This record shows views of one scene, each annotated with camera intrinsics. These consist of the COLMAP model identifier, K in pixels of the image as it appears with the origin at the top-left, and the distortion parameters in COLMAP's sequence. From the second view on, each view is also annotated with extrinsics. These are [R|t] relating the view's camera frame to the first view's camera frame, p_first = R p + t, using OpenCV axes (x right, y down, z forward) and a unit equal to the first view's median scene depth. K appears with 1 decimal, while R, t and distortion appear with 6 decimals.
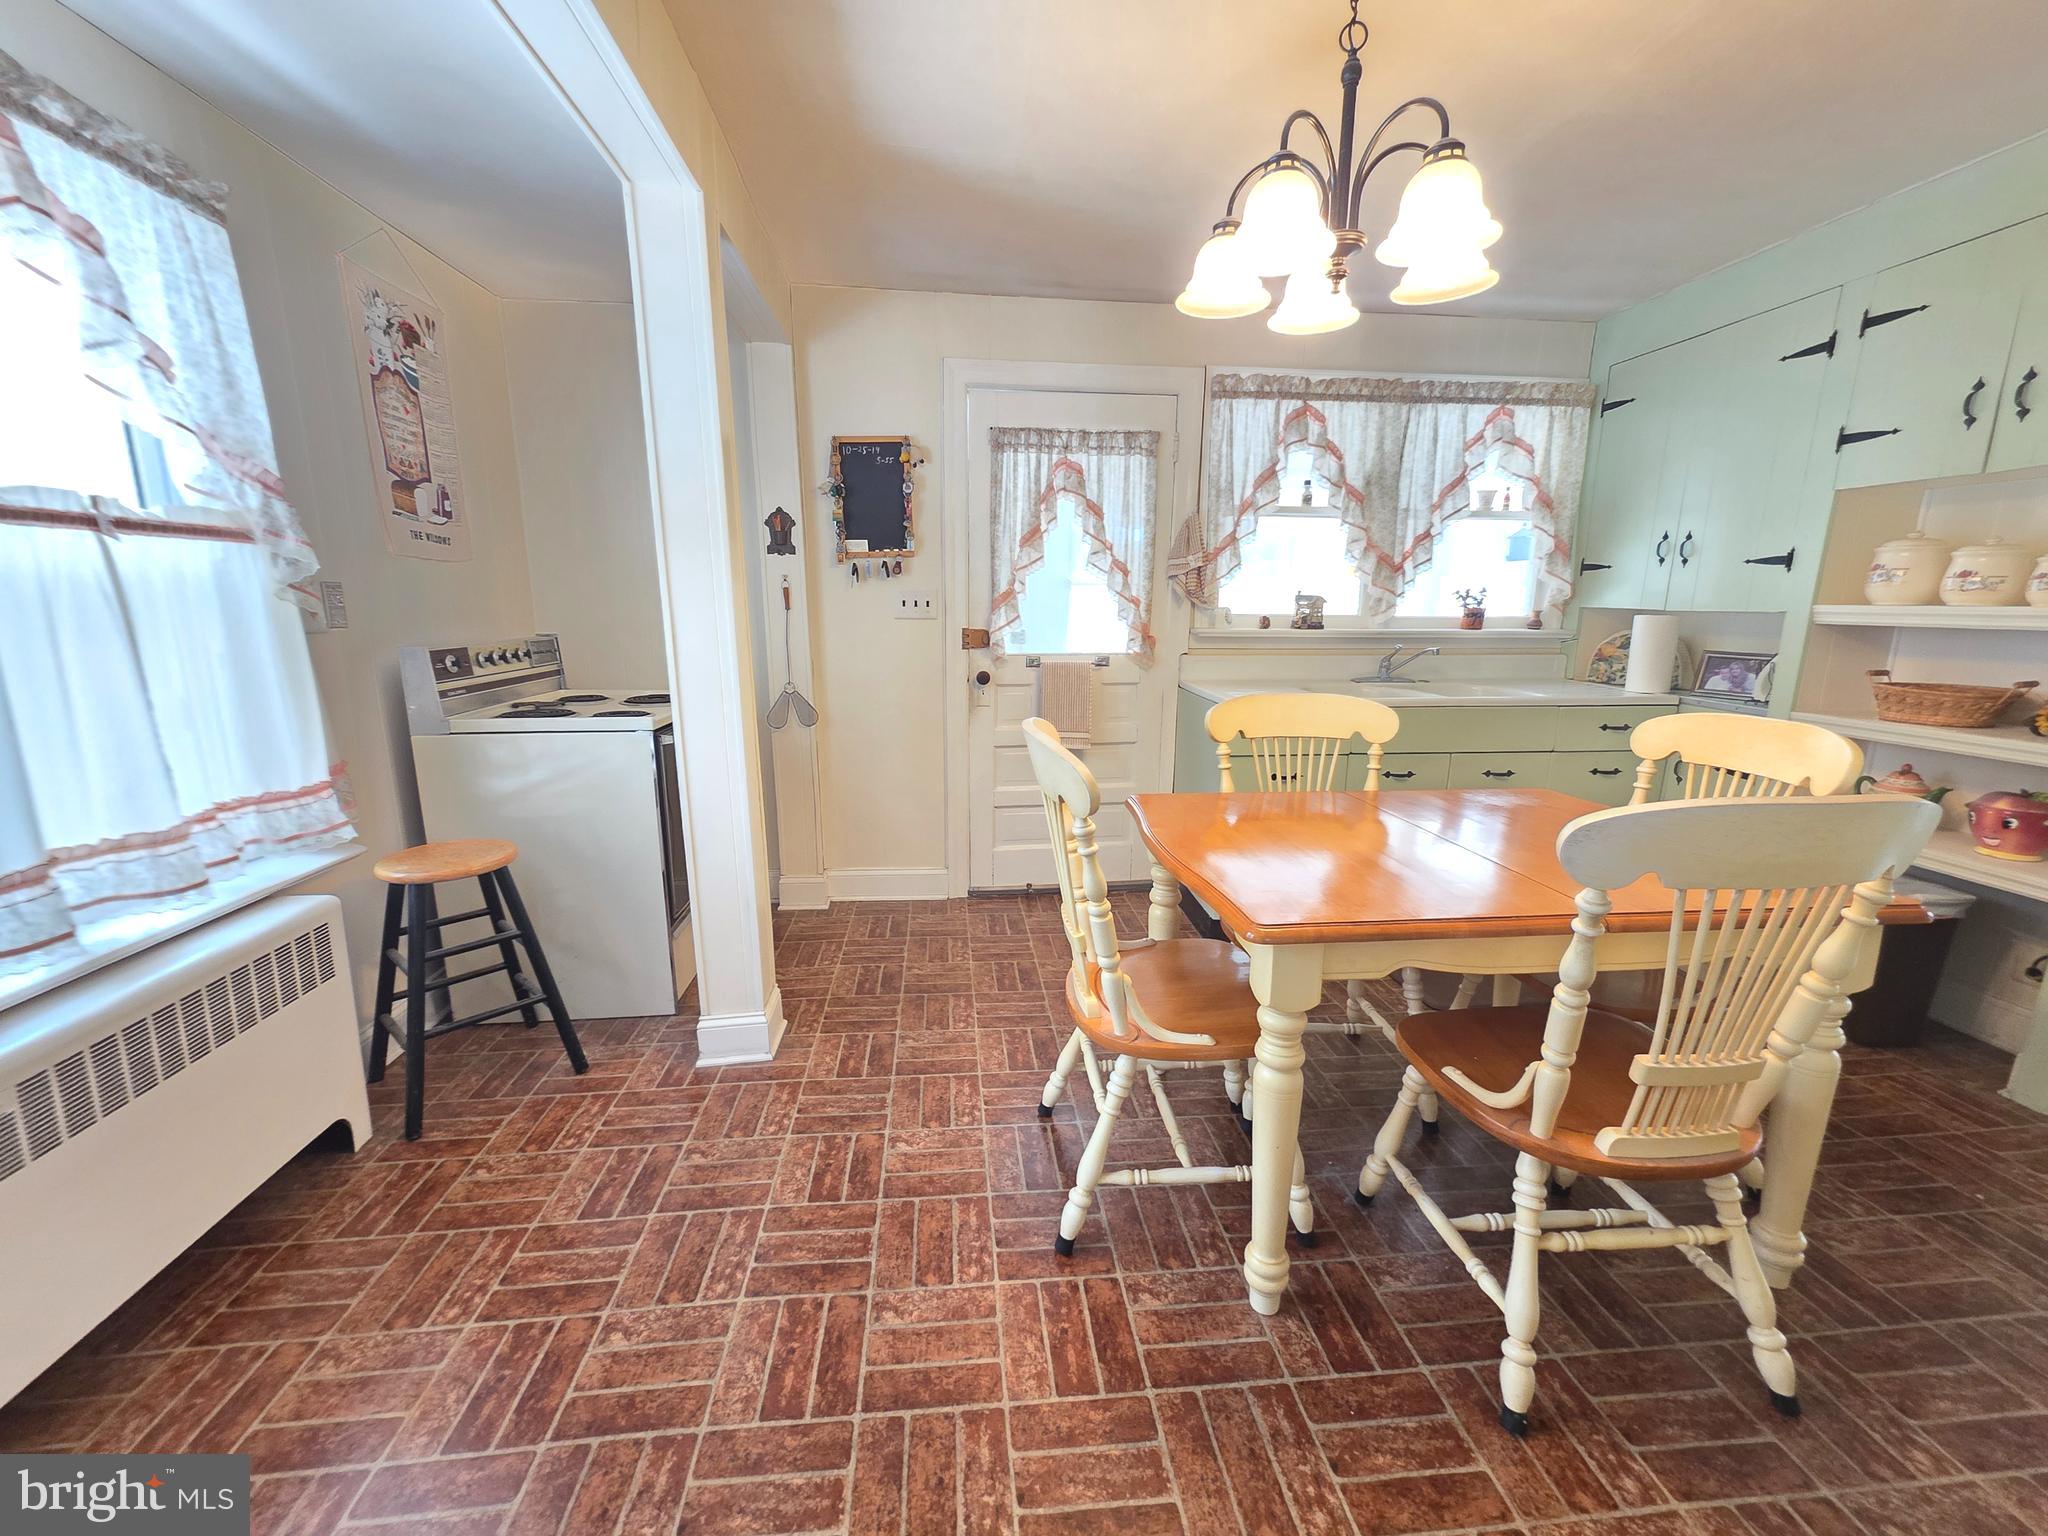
lens RADIAL K [[812.0, 0, 1017.9], [0, 812.0, 753.9], [0, 0, 1]] dist [-0.000204, 0.001146]
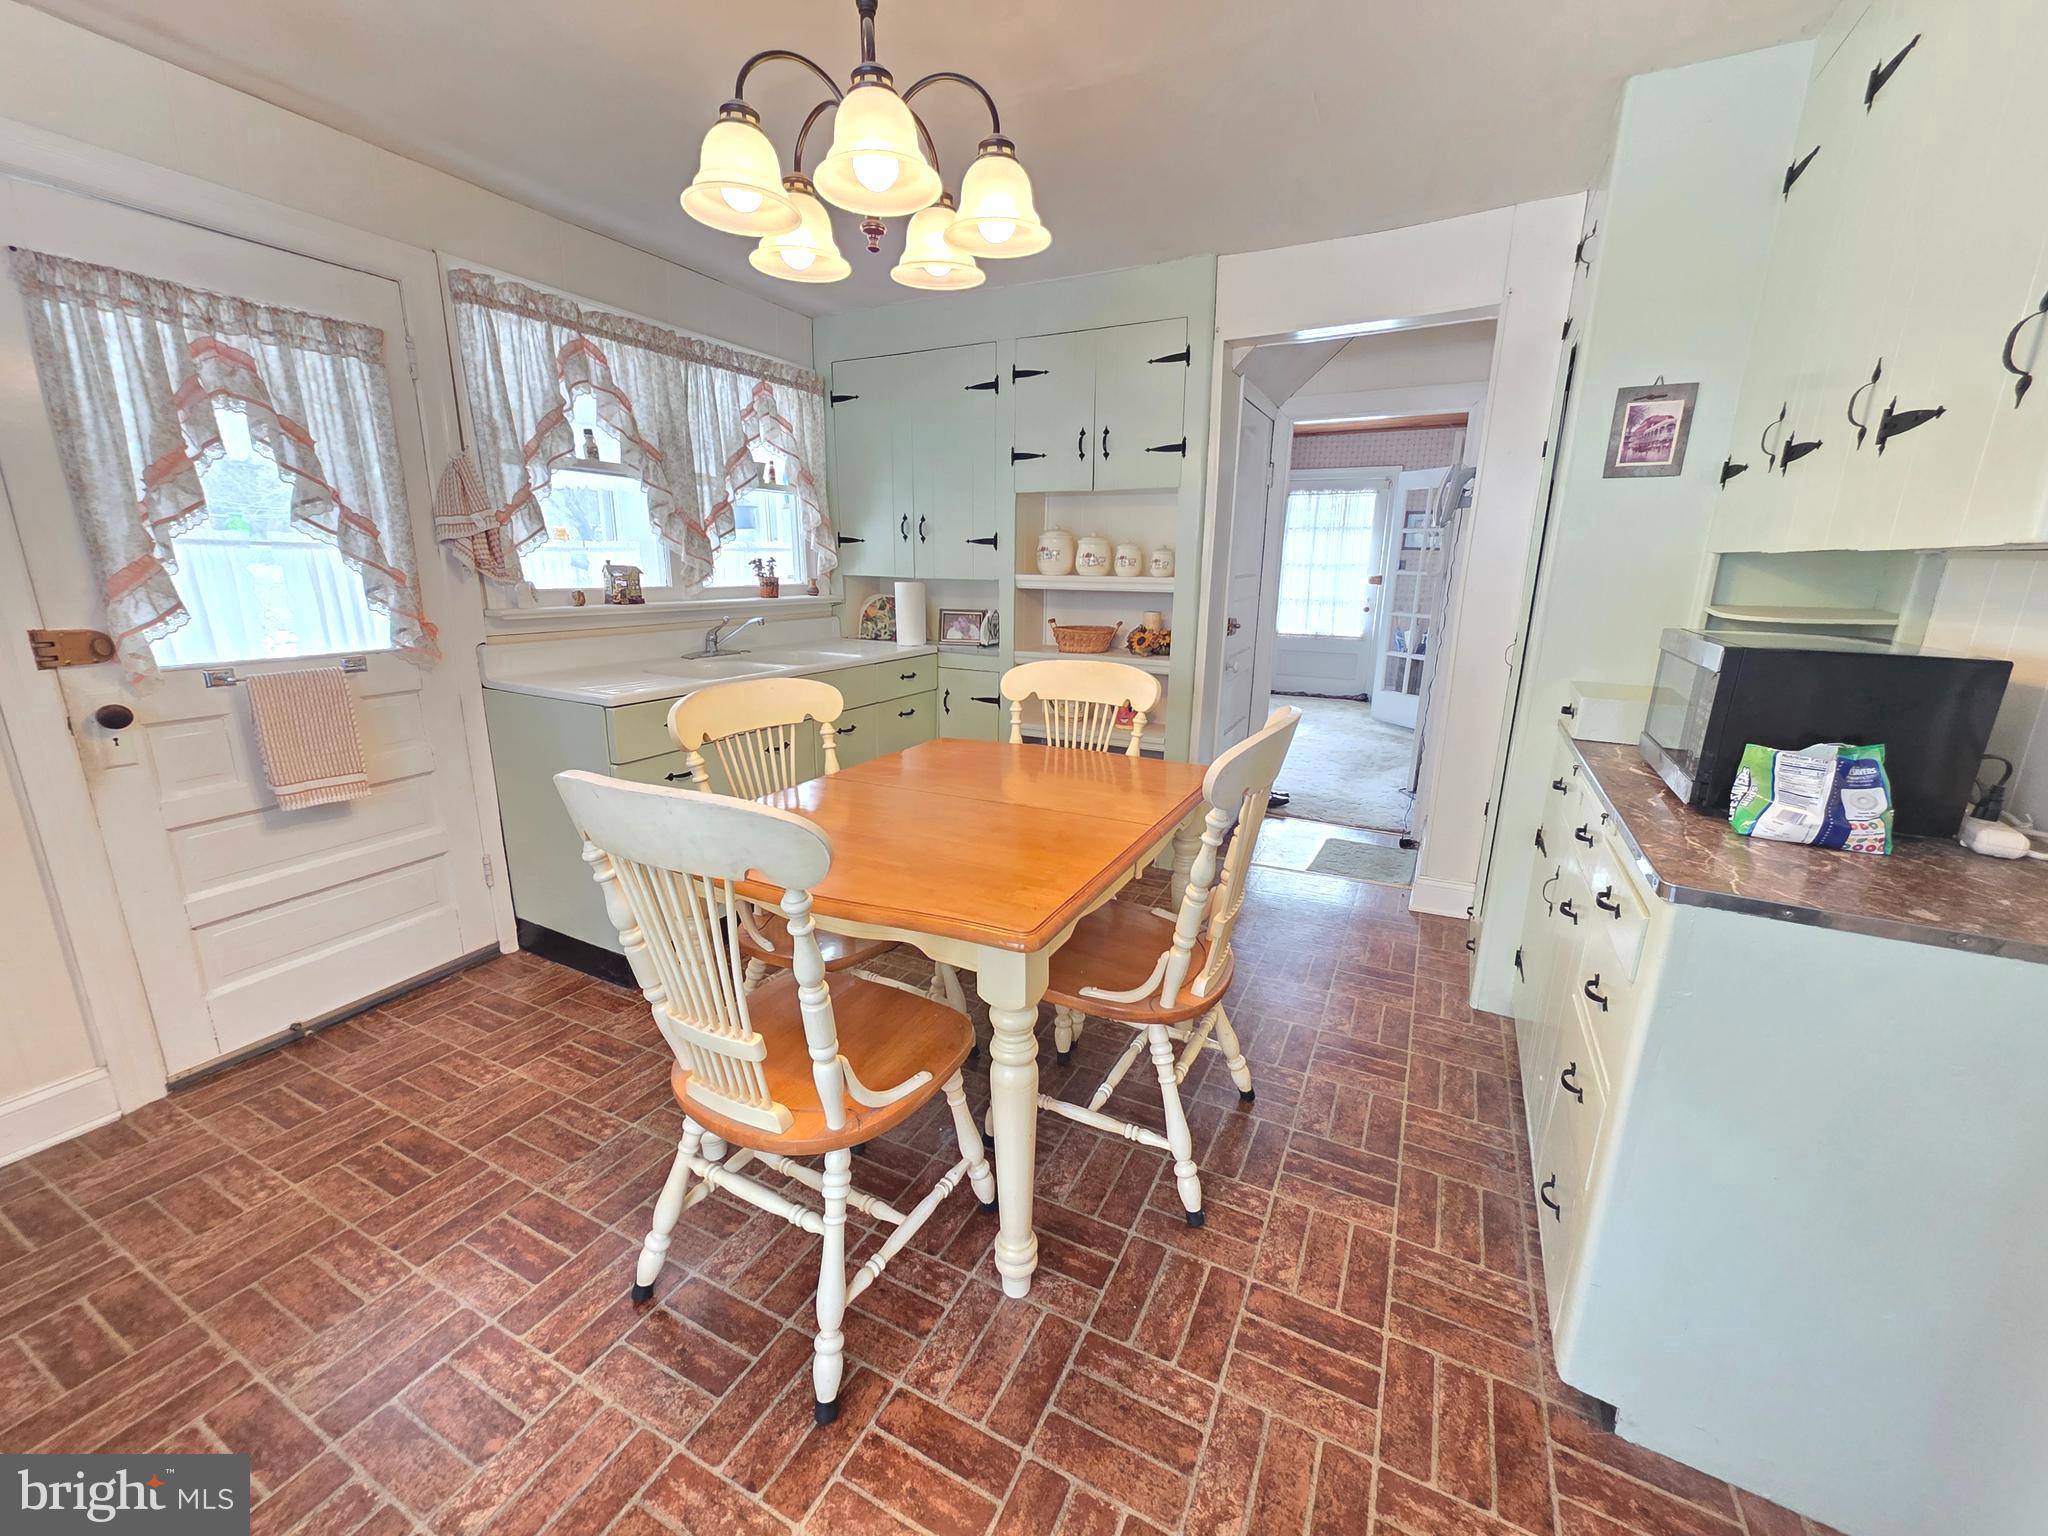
lens RADIAL K [[812.0, 0, 1020.2], [0, 812.0, 755.8], [0, 0, 1]] dist [-0.000204, 0.001146]
pose [[0.535692, -0.195865, 0.821384, -0.178168], [0.151581, 0.979231, 0.134647, -0.049351], [-0.830697, 0.052377, 0.554256, 0.176947]]
